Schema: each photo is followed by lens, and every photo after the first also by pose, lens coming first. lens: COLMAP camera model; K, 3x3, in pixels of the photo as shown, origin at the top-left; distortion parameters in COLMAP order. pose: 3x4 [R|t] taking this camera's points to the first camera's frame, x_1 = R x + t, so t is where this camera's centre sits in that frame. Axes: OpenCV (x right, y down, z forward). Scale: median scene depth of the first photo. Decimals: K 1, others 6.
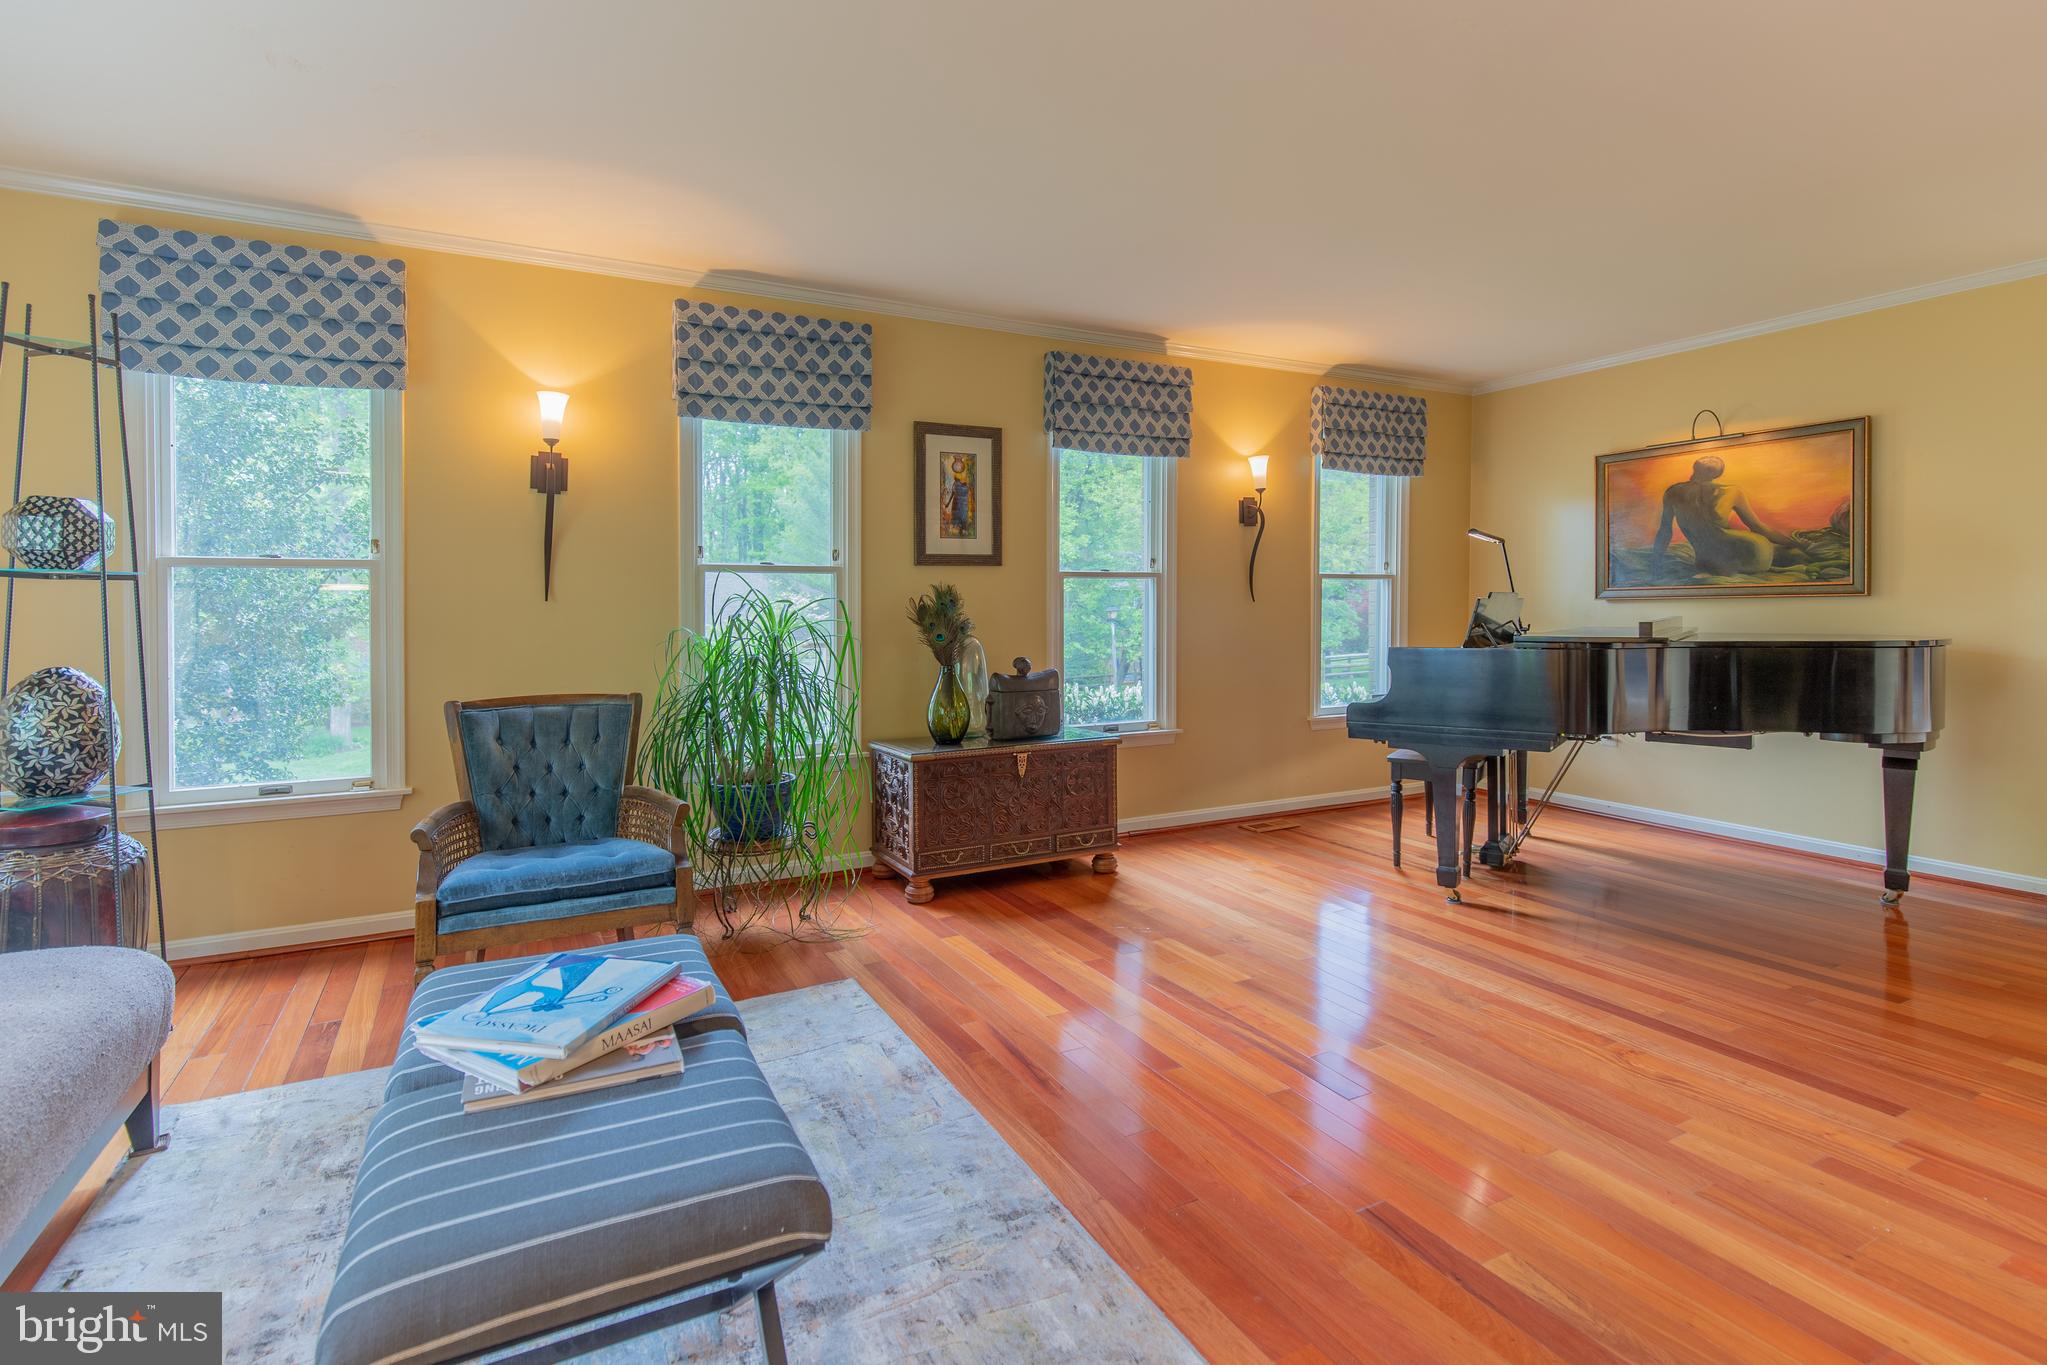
lens RADIAL K [[954.7, 0, 1021.2], [0, 954.7, 619.2], [0, 0, 1]] dist [0.009340, -0.001279]
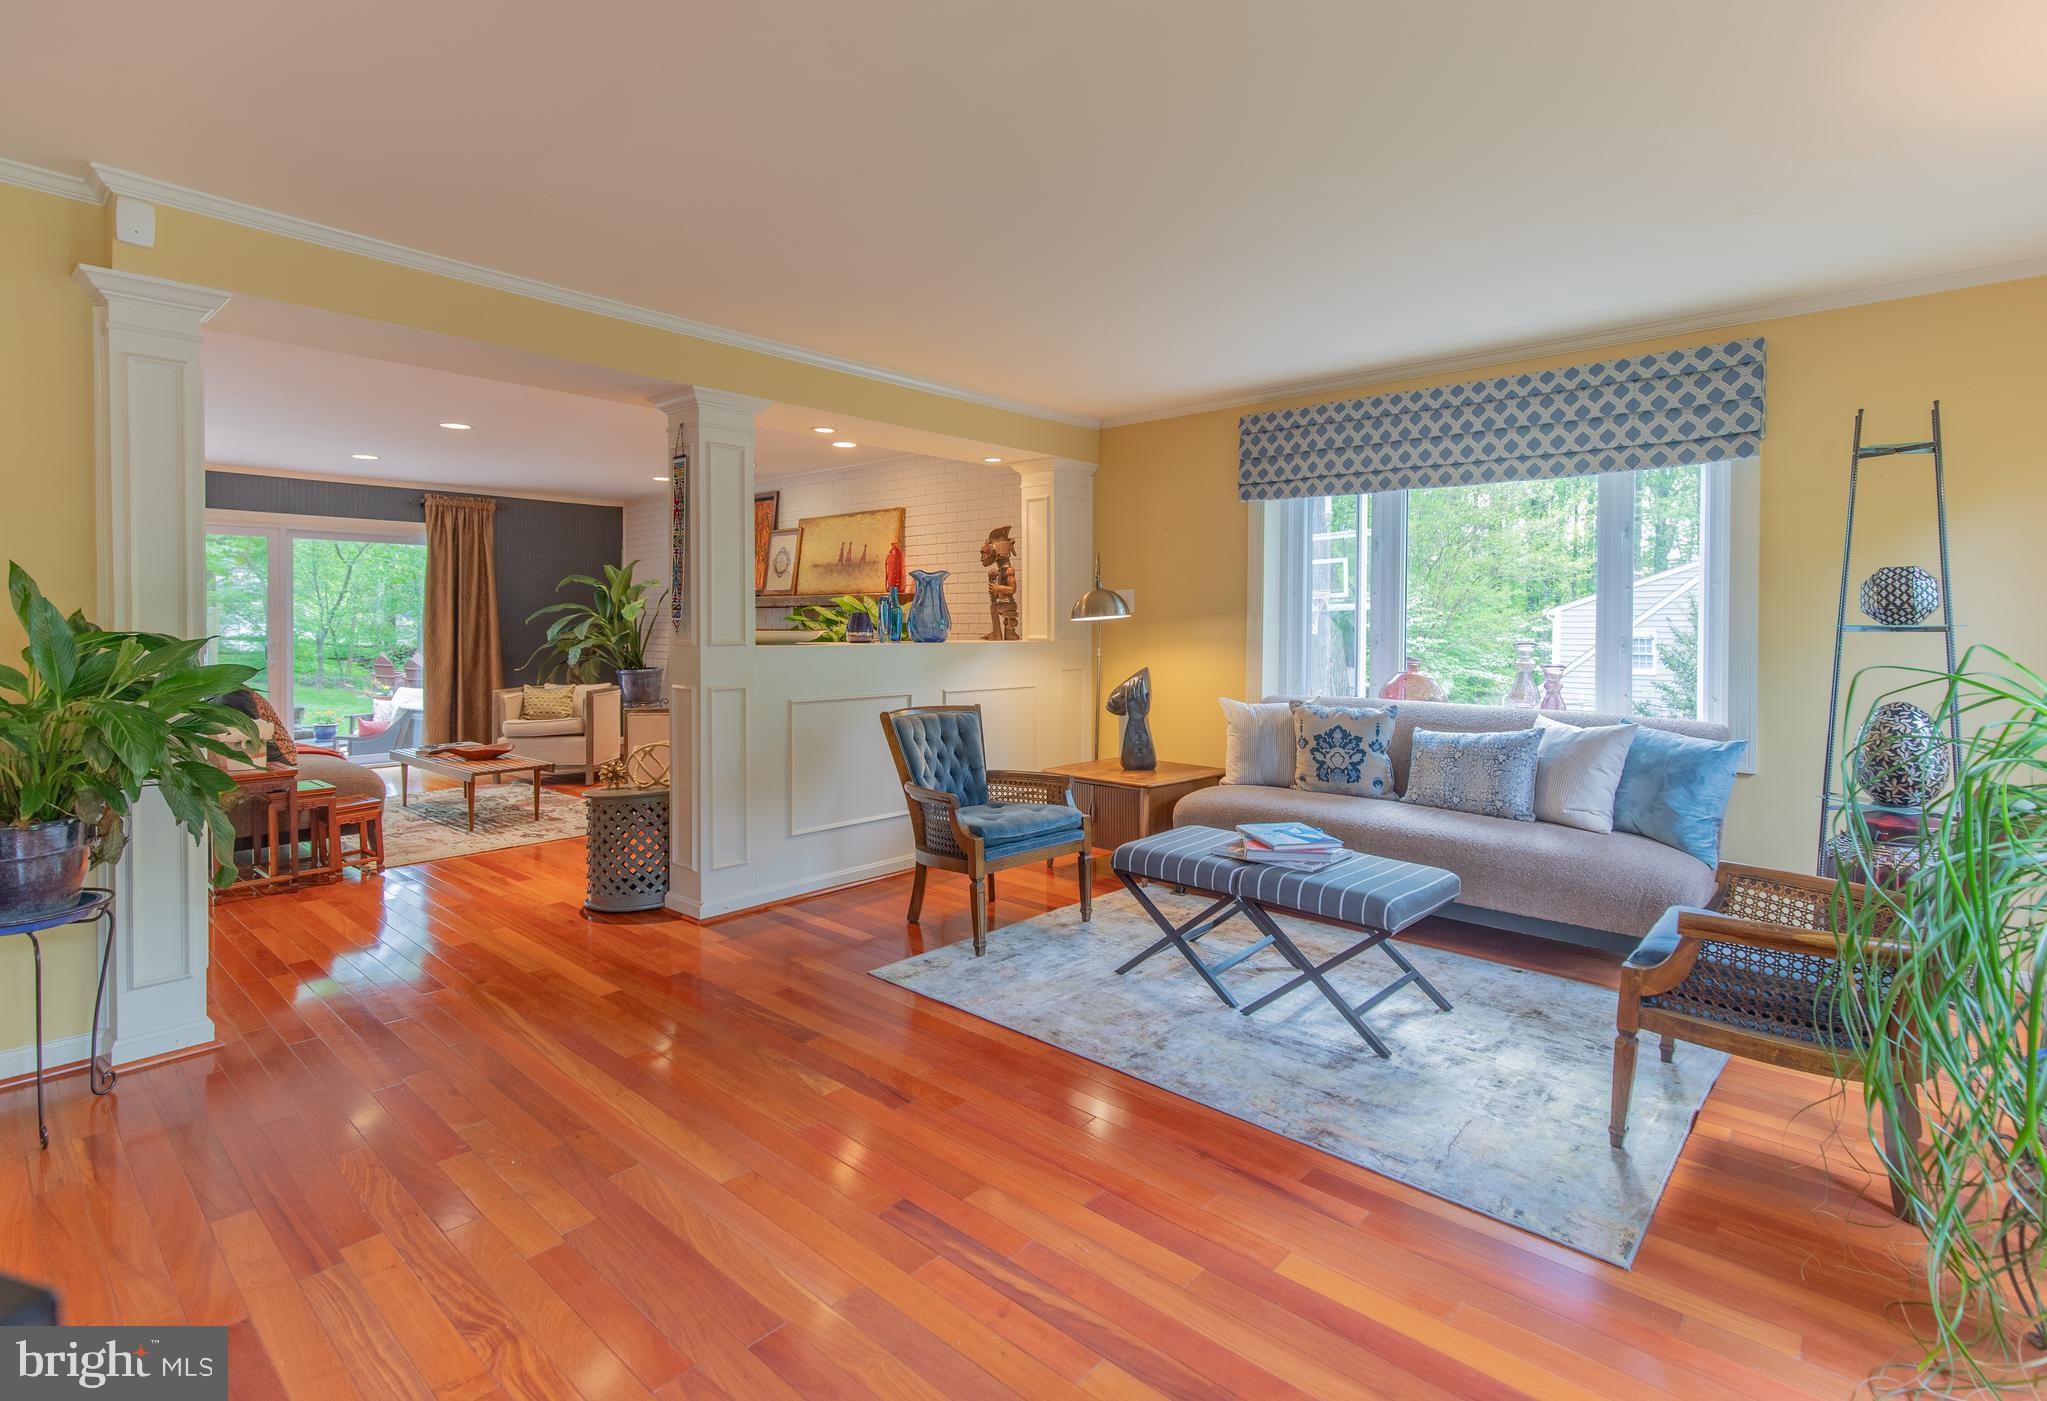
lens RADIAL K [[992.1, 0, 1073.5], [0, 992.1, 639.3], [0, 0, 1]] dist [-0.001867, -0.000396]
pose [[-0.931138, 0.010981, -0.364503, 0.282699], [0.003004, 0.999744, 0.022443, -0.035869], [0.364656, 0.019803, -0.930932, 1.040183]]
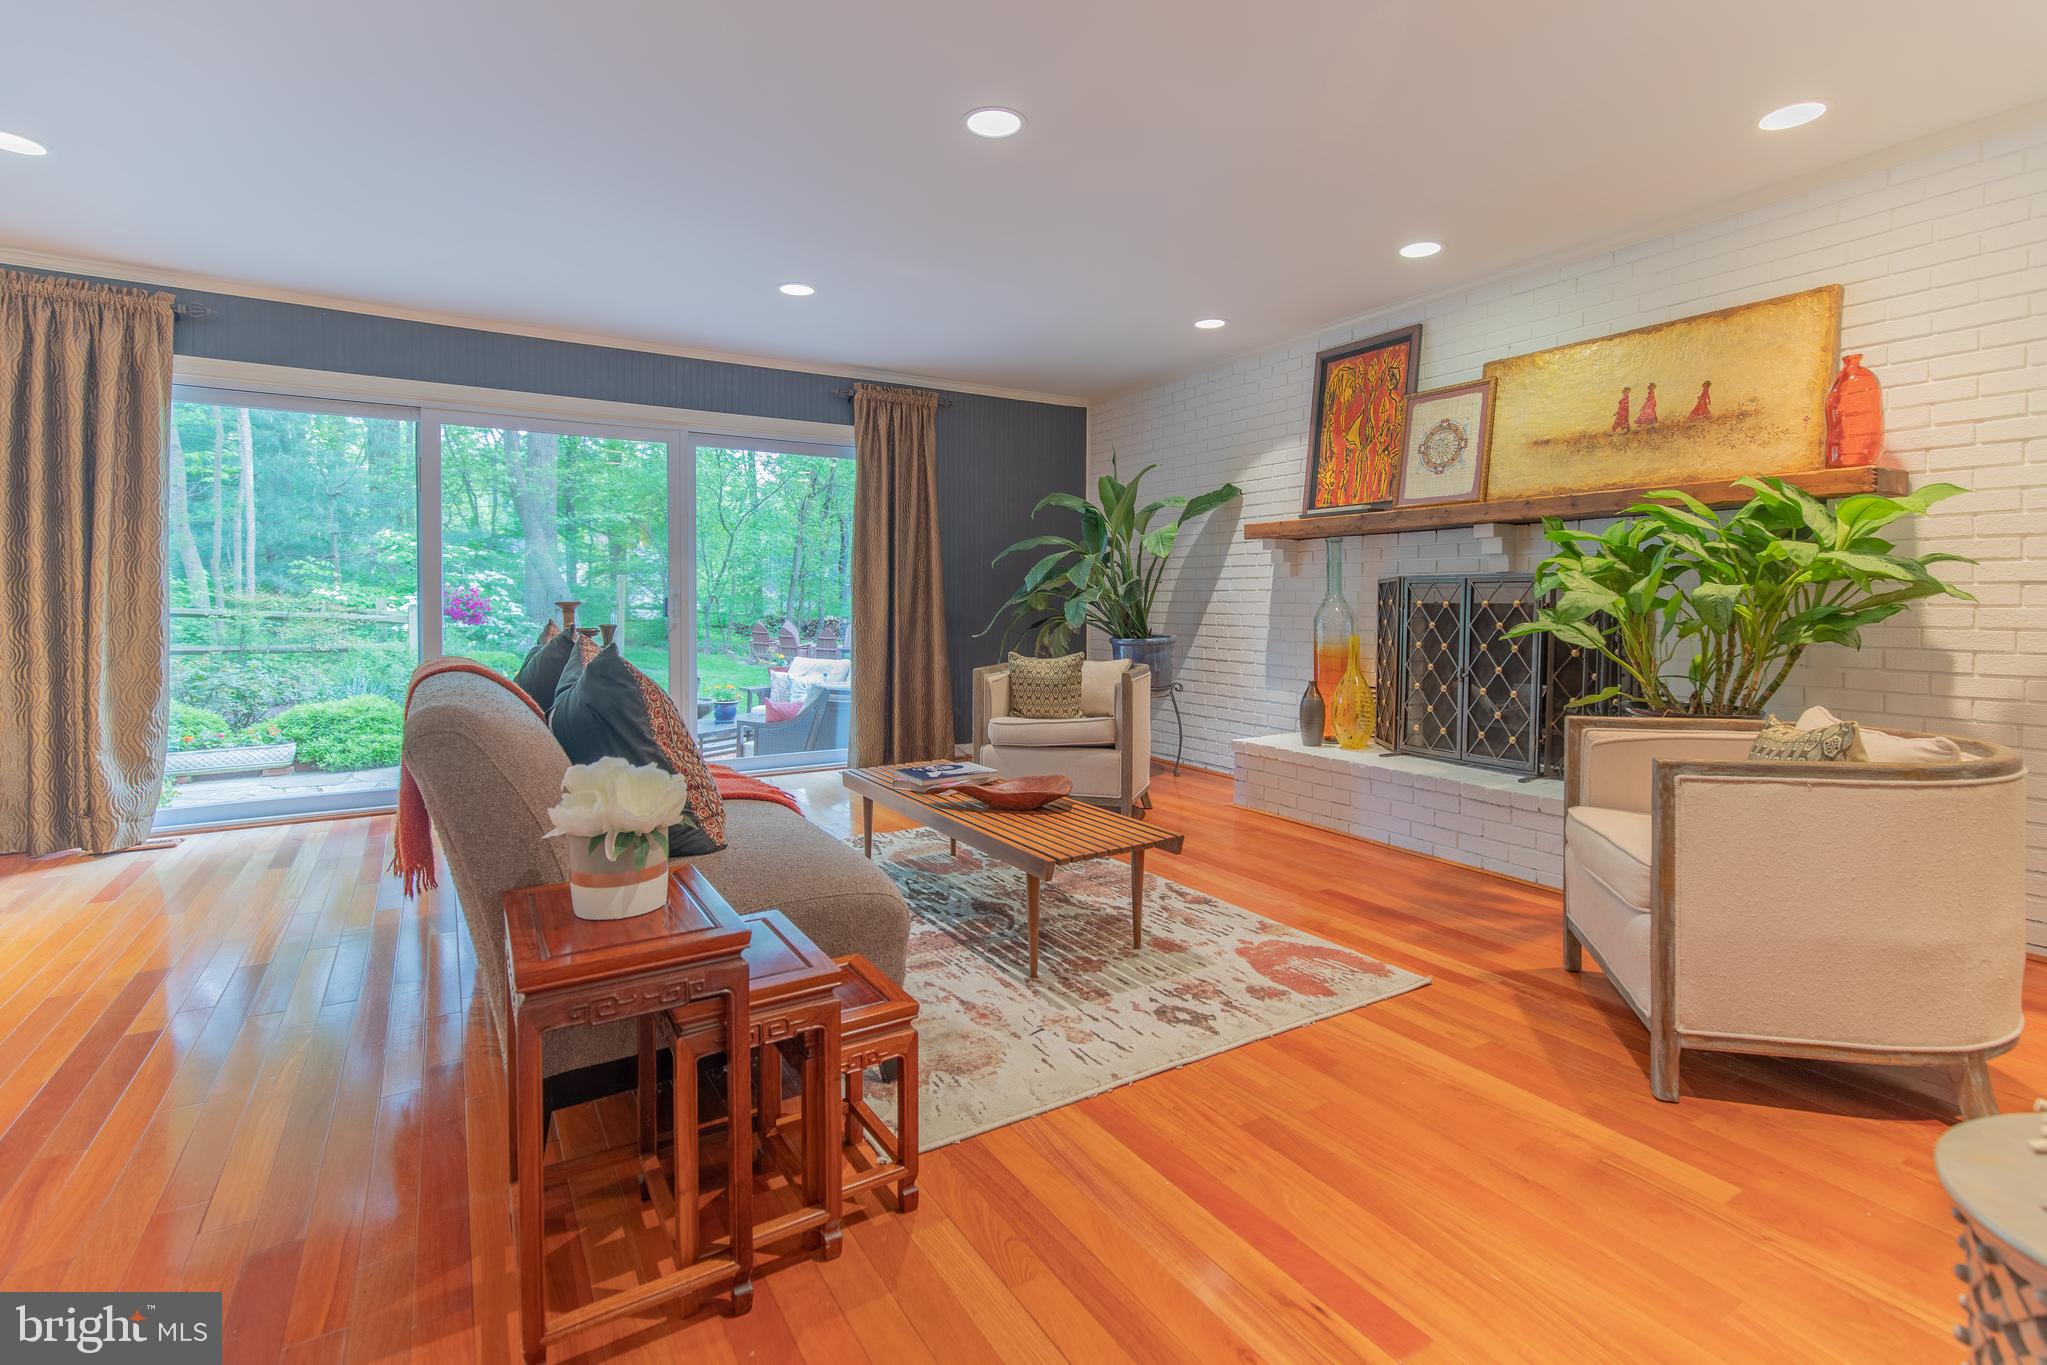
lens RADIAL K [[954.7, 0, 1048.0], [0, 954.7, 626.4], [0, 0, 1]] dist [0.009340, -0.001279]
pose [[-0.997419, 0.007873, -0.071373, 0.597529], [0.005517, 0.999436, 0.033136, 0.011975], [0.071594, 0.032657, -0.996899, 0.064014]]
